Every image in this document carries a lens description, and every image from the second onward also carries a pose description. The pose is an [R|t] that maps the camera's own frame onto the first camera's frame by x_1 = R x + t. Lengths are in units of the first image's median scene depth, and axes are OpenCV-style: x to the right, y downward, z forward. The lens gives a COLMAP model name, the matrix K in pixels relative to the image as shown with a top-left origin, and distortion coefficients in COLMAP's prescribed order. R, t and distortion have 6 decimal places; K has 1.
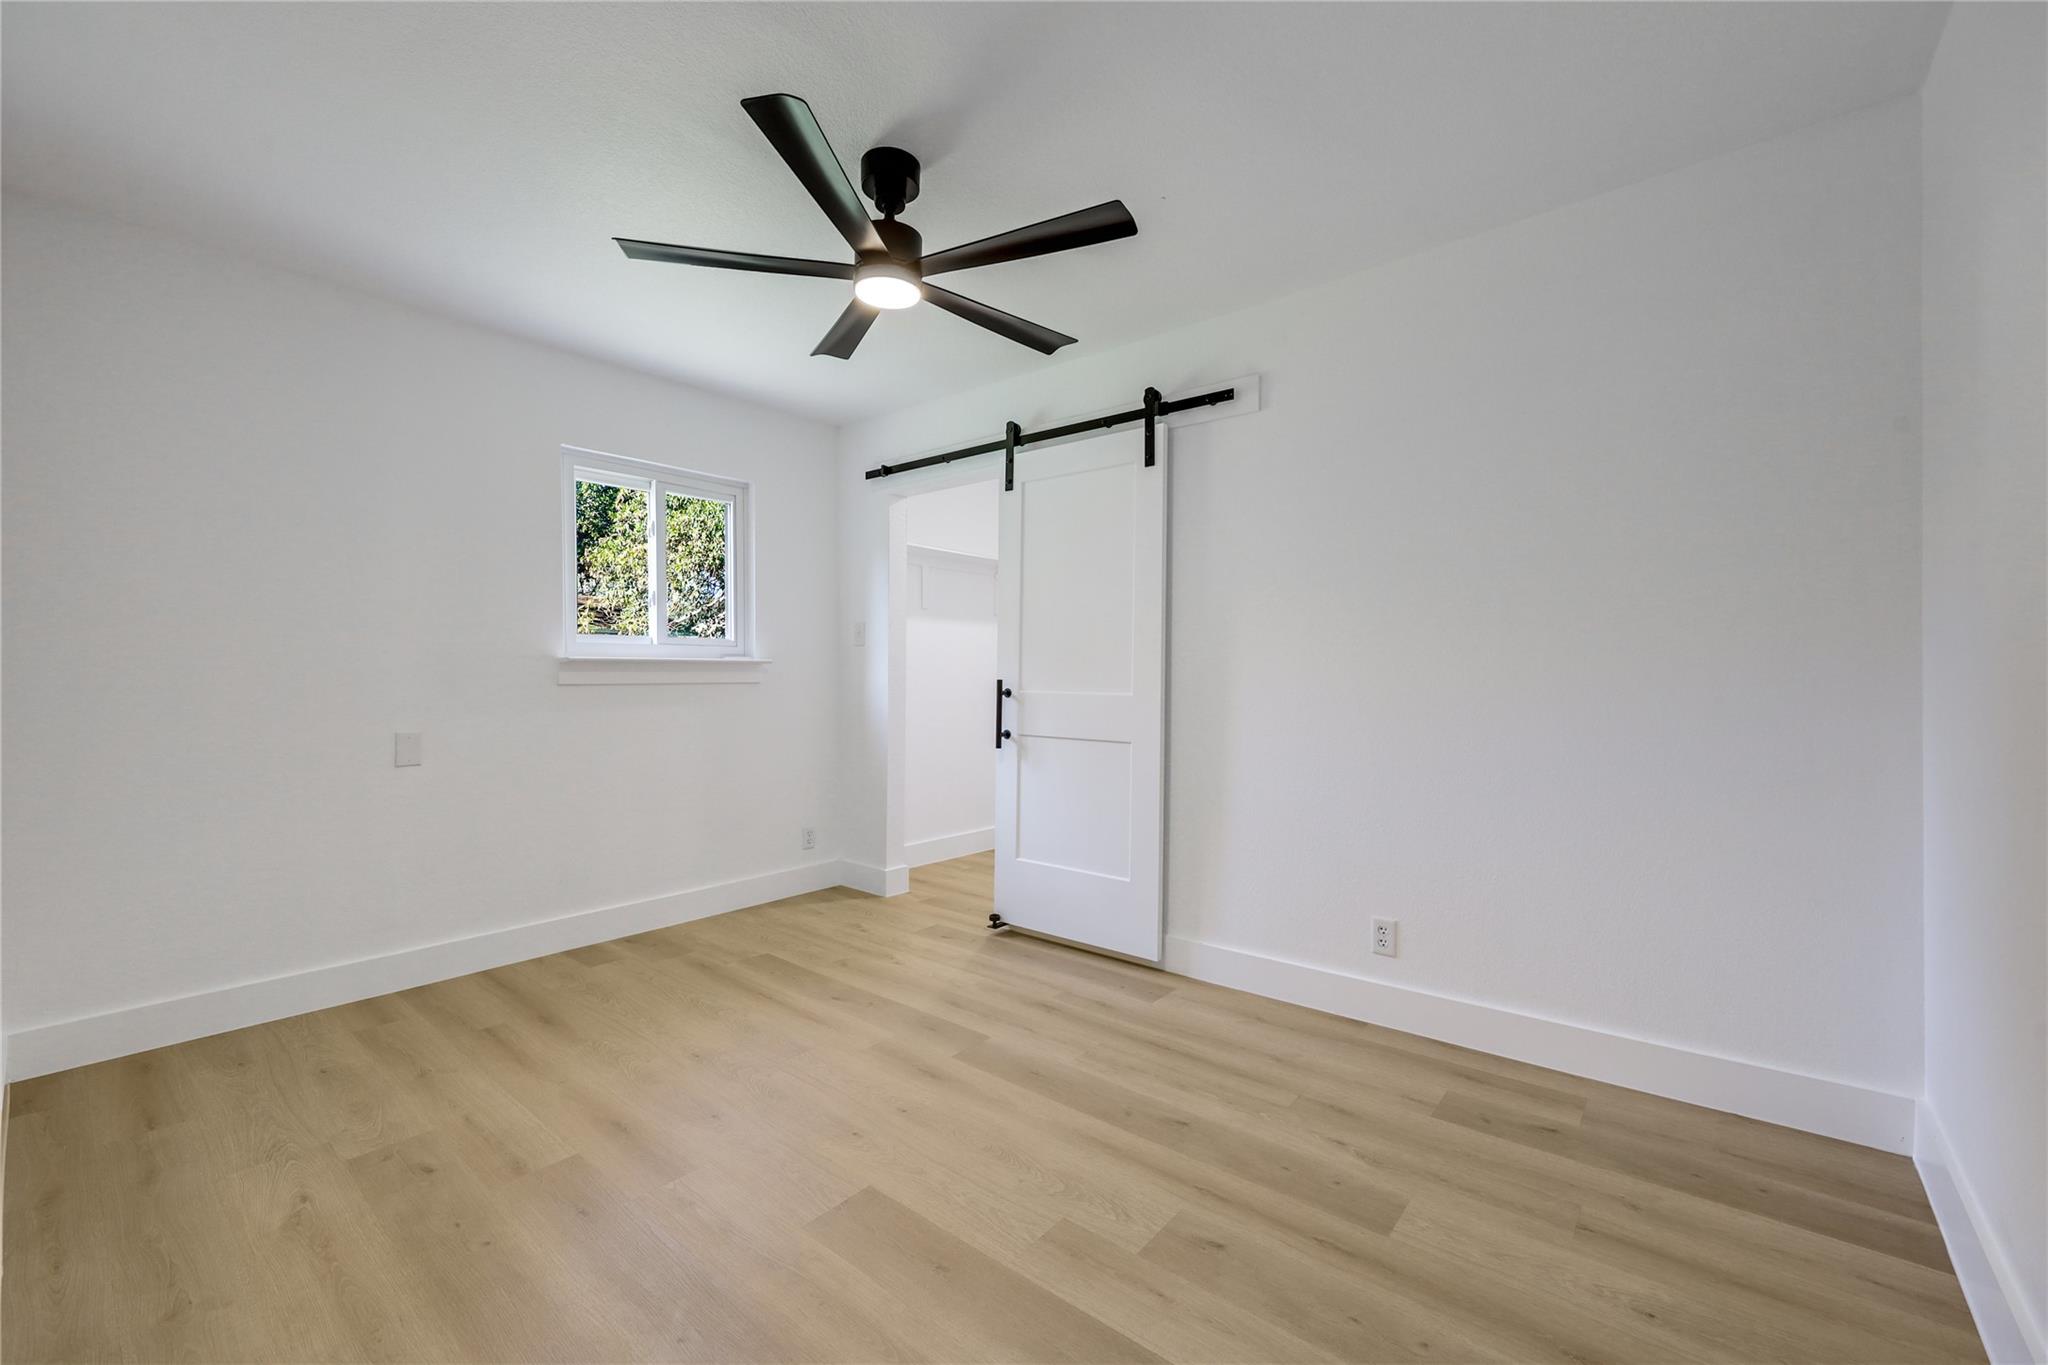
lens RADIAL K [[827.0, 0, 1009.6], [0, 827.0, 681.0], [0, 0, 1]] dist [-0.002138, 0.000232]
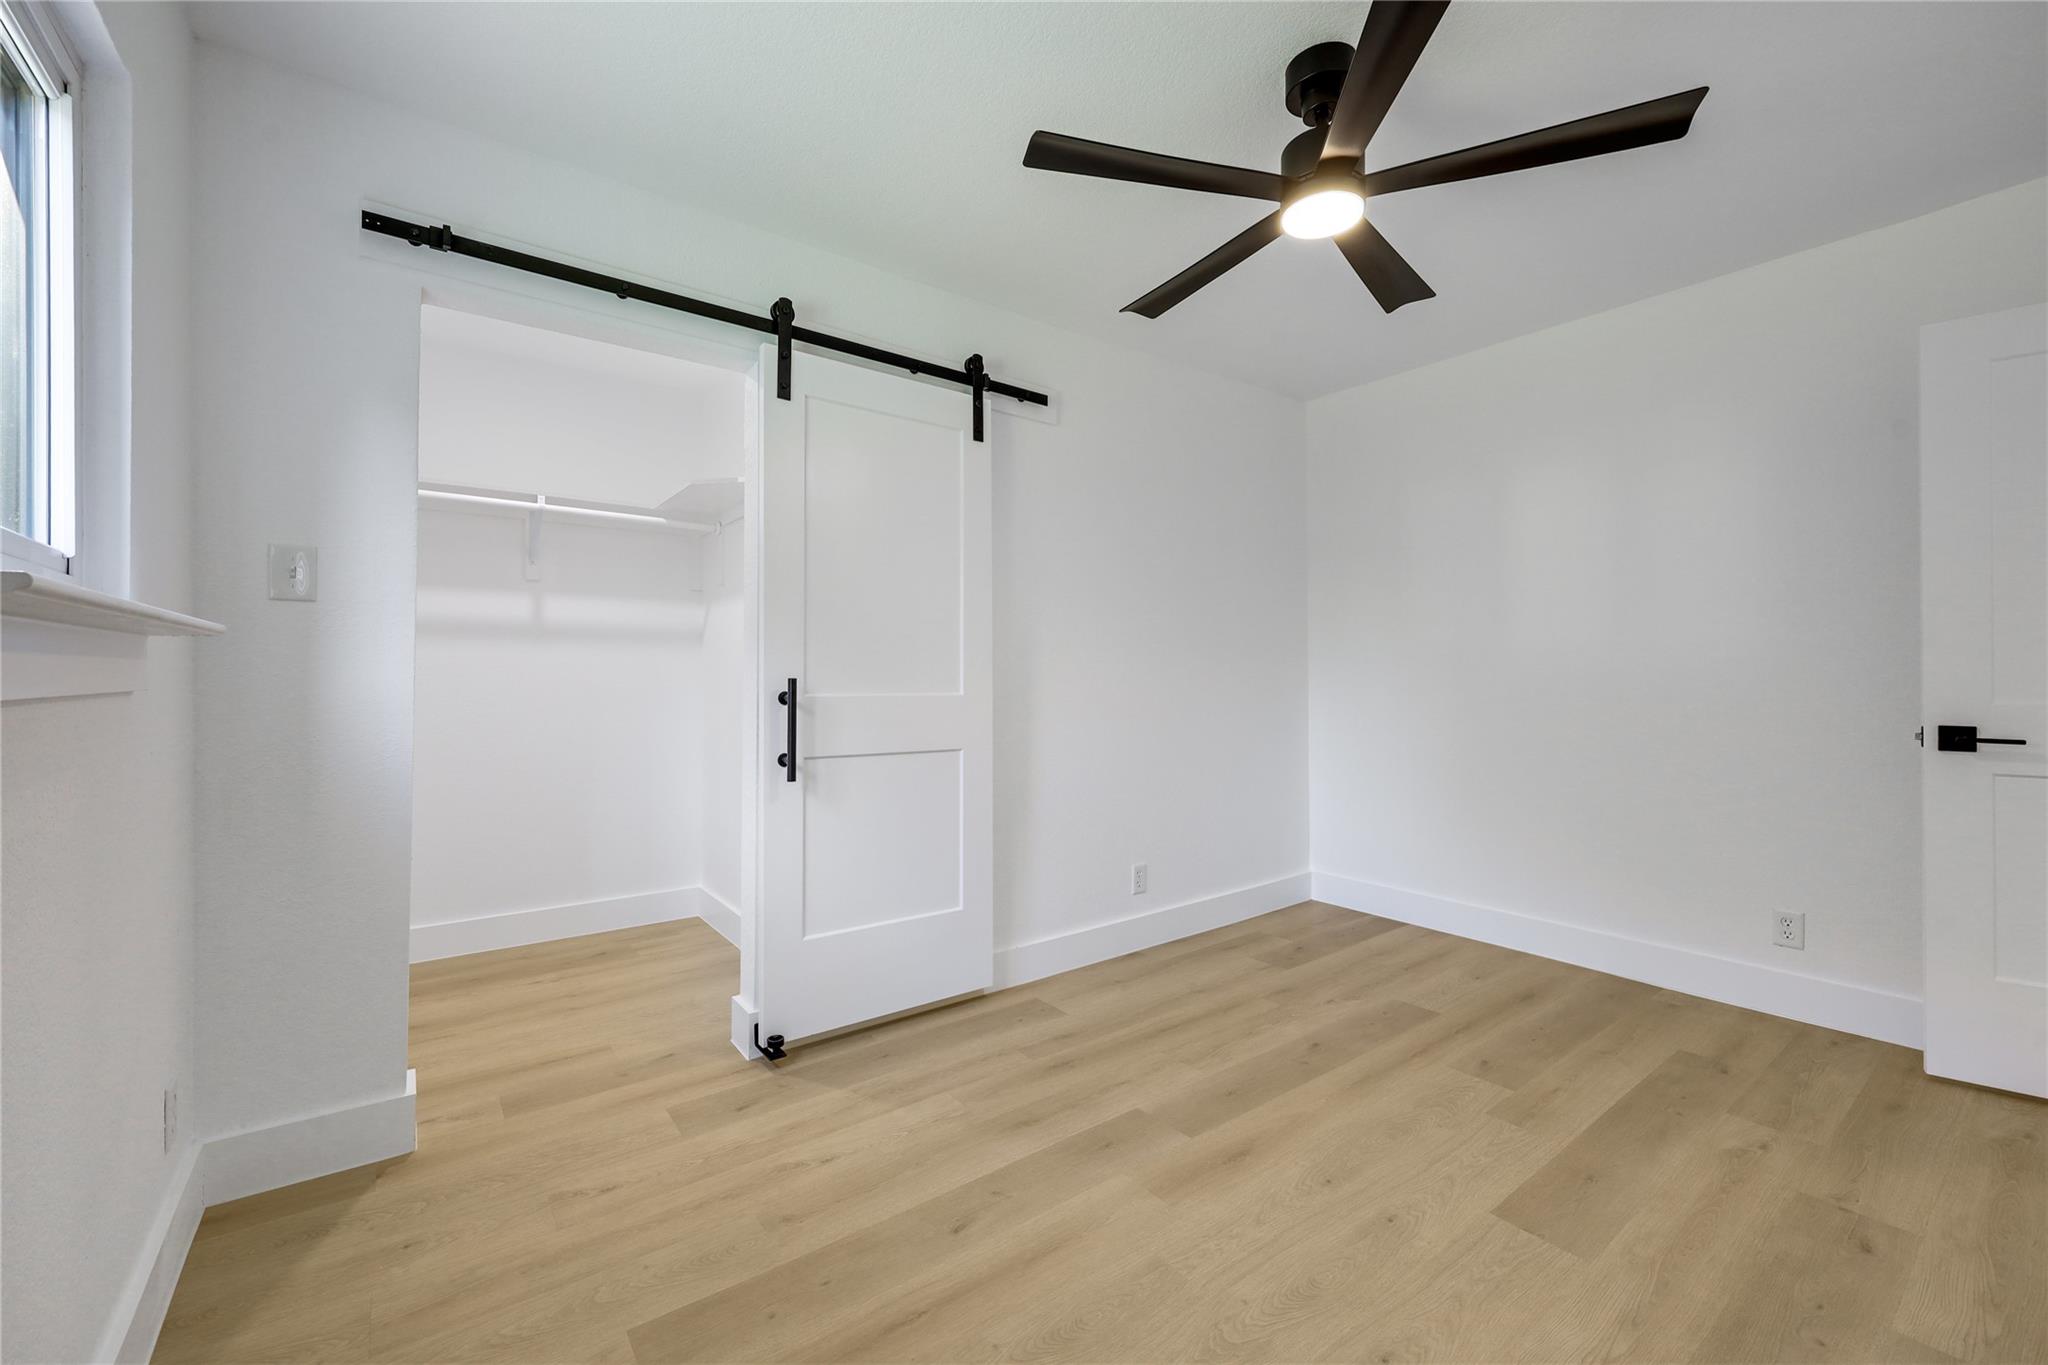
lens RADIAL K [[827.0, 0, 1010.3], [0, 827.0, 675.8], [0, 0, 1]] dist [-0.002138, 0.000232]
pose [[0.229102, 0.000645, 0.973402, -0.831313], [0.008278, 0.999962, -0.002611, -0.001271], [-0.973367, 0.008656, 0.229088, 0.901796]]
